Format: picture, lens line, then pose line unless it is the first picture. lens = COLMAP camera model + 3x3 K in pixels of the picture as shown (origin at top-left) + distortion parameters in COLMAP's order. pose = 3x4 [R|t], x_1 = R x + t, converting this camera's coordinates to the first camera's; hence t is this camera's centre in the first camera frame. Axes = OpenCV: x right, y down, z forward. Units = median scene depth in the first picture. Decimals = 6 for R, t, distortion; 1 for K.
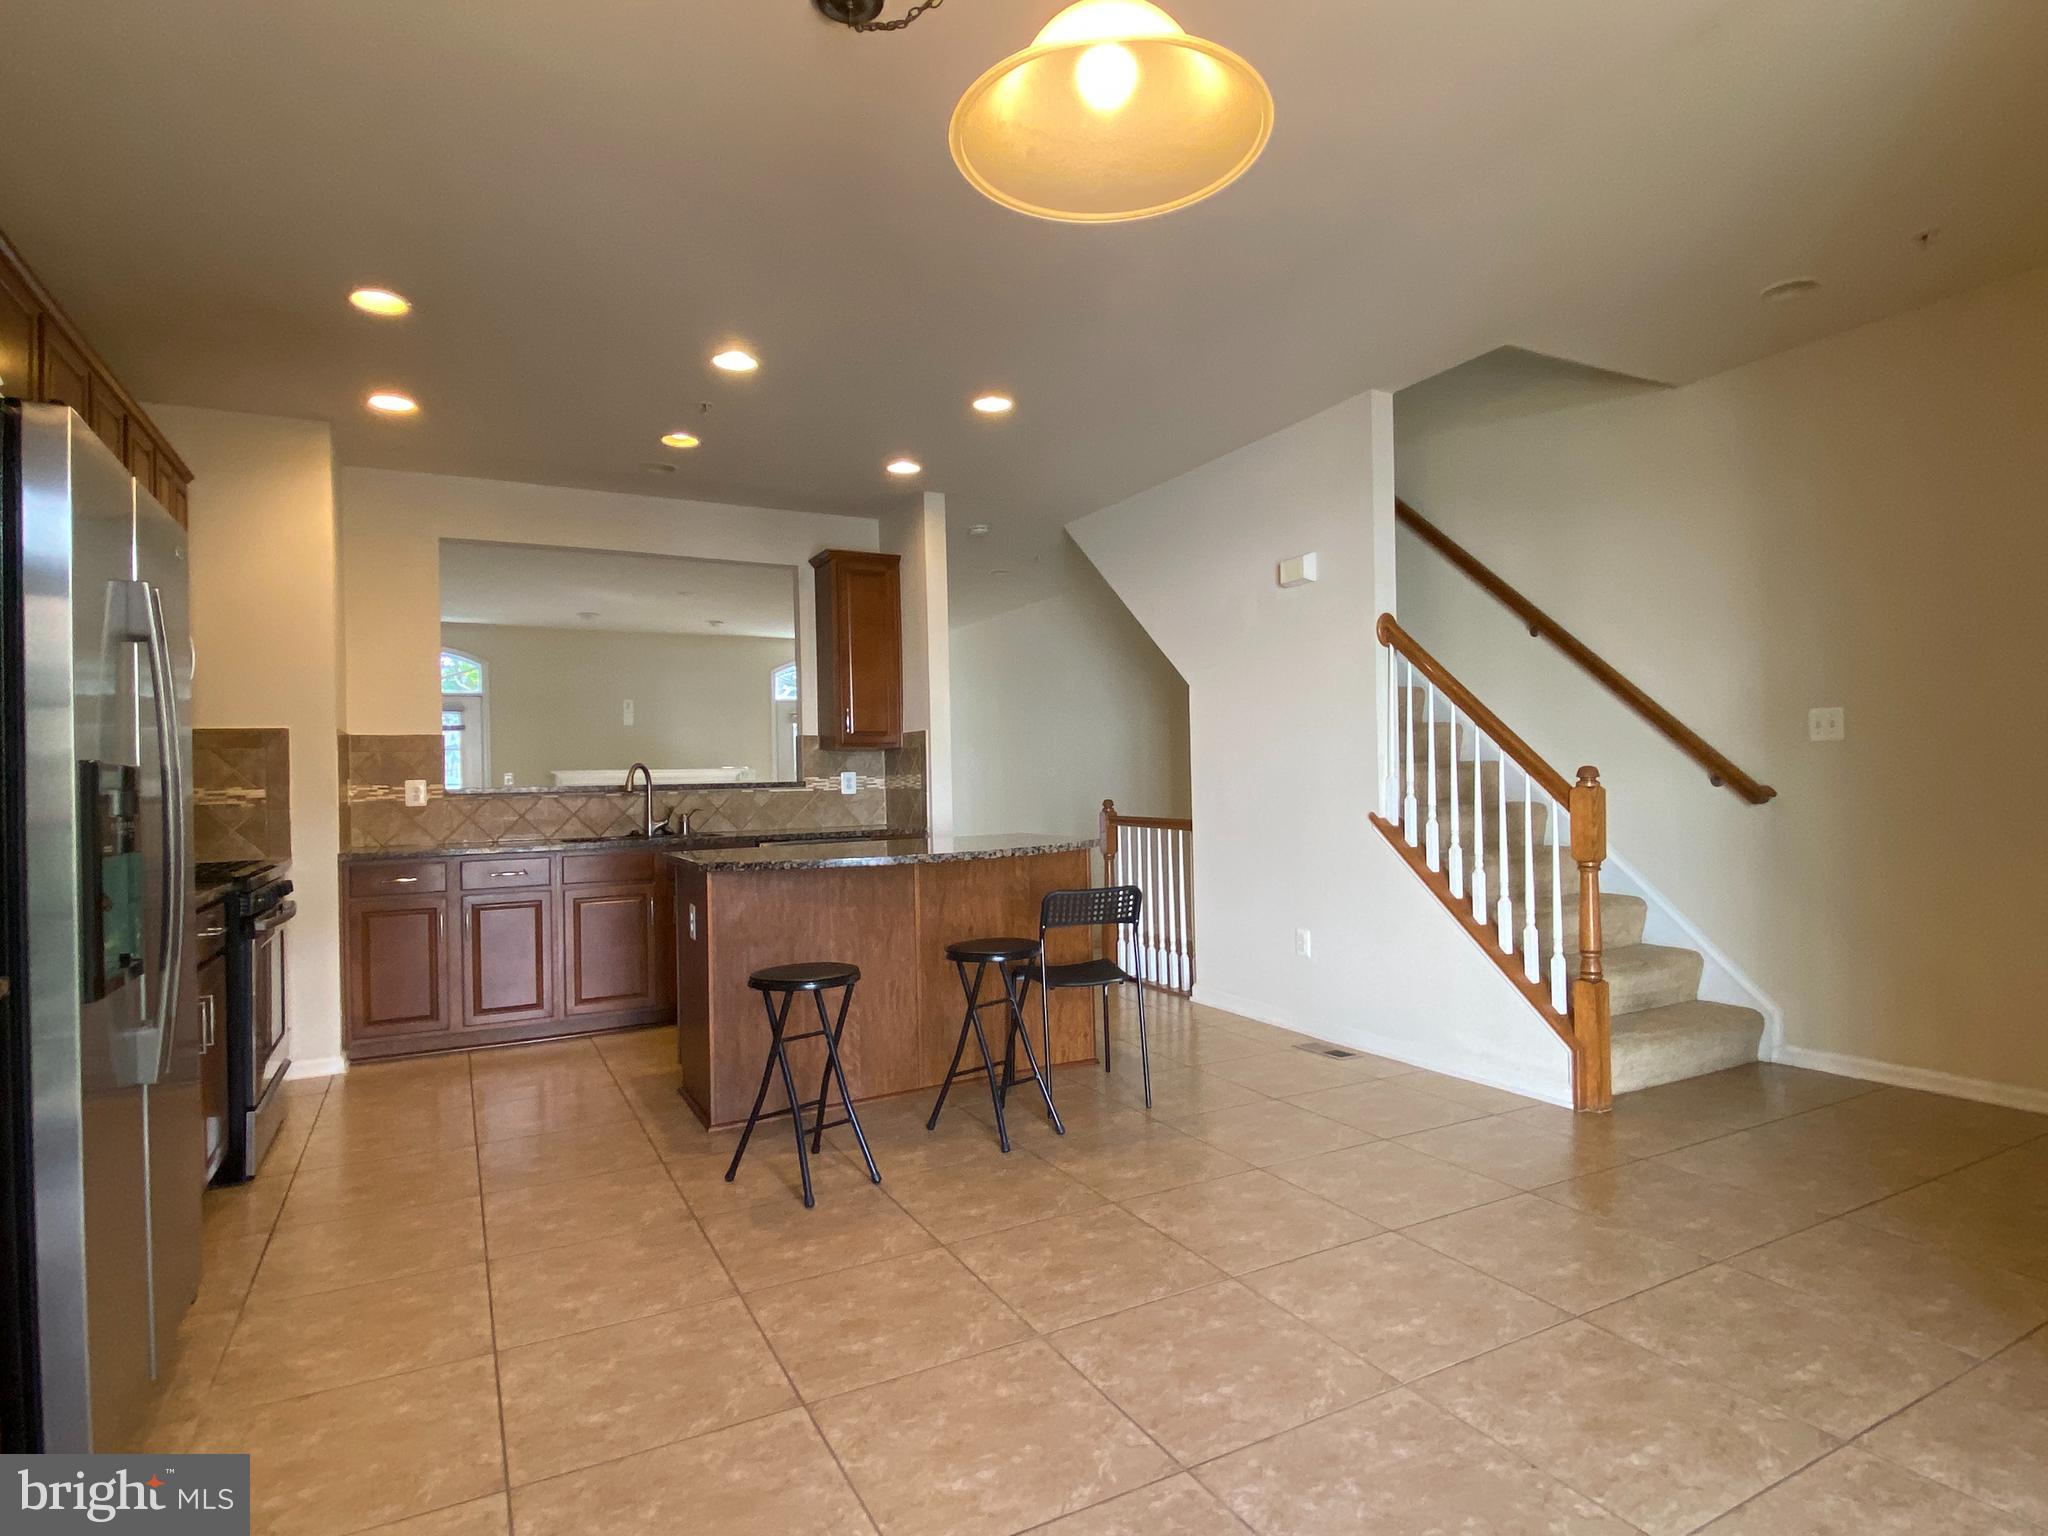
lens RADIAL K [[1097.8, 0, 1025.7], [0, 1097.8, 765.8], [0, 0, 1]] dist [0.007611, -0.007051]
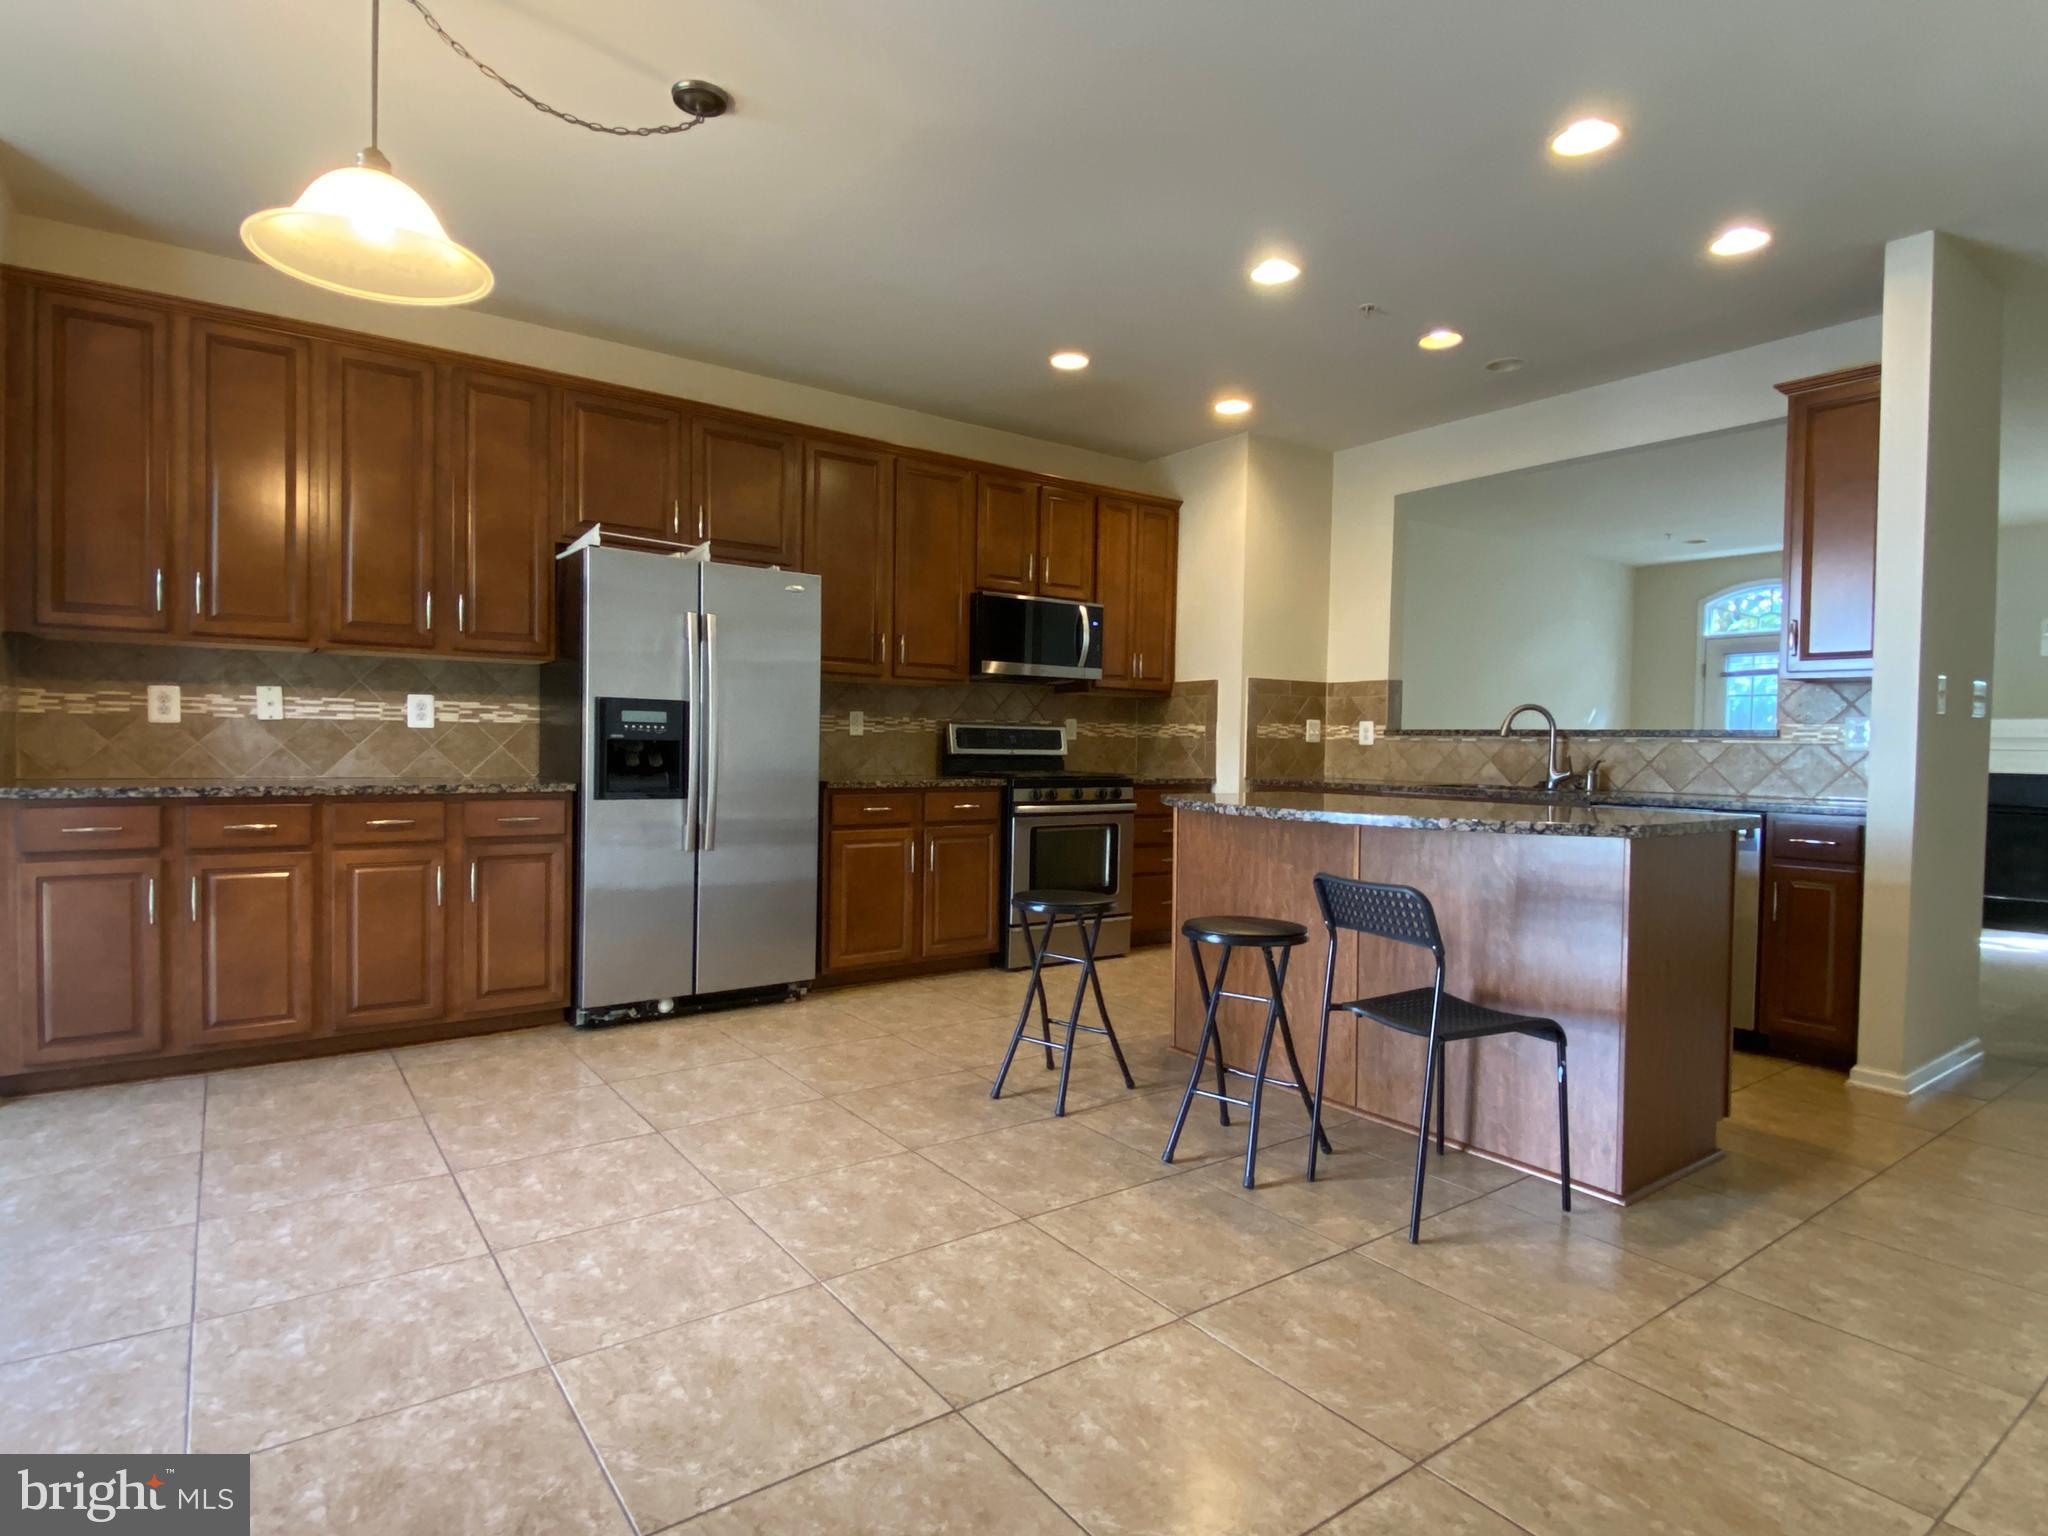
lens RADIAL K [[1097.8, 0, 1022.7], [0, 1097.8, 771.5], [0, 0, 1]] dist [0.007611, -0.007051]
pose [[0.128975, 0.052896, -0.990236, 0.688381], [-0.003573, 0.998595, 0.052877, 0.008237], [0.991641, -0.003282, 0.128983, 0.685092]]
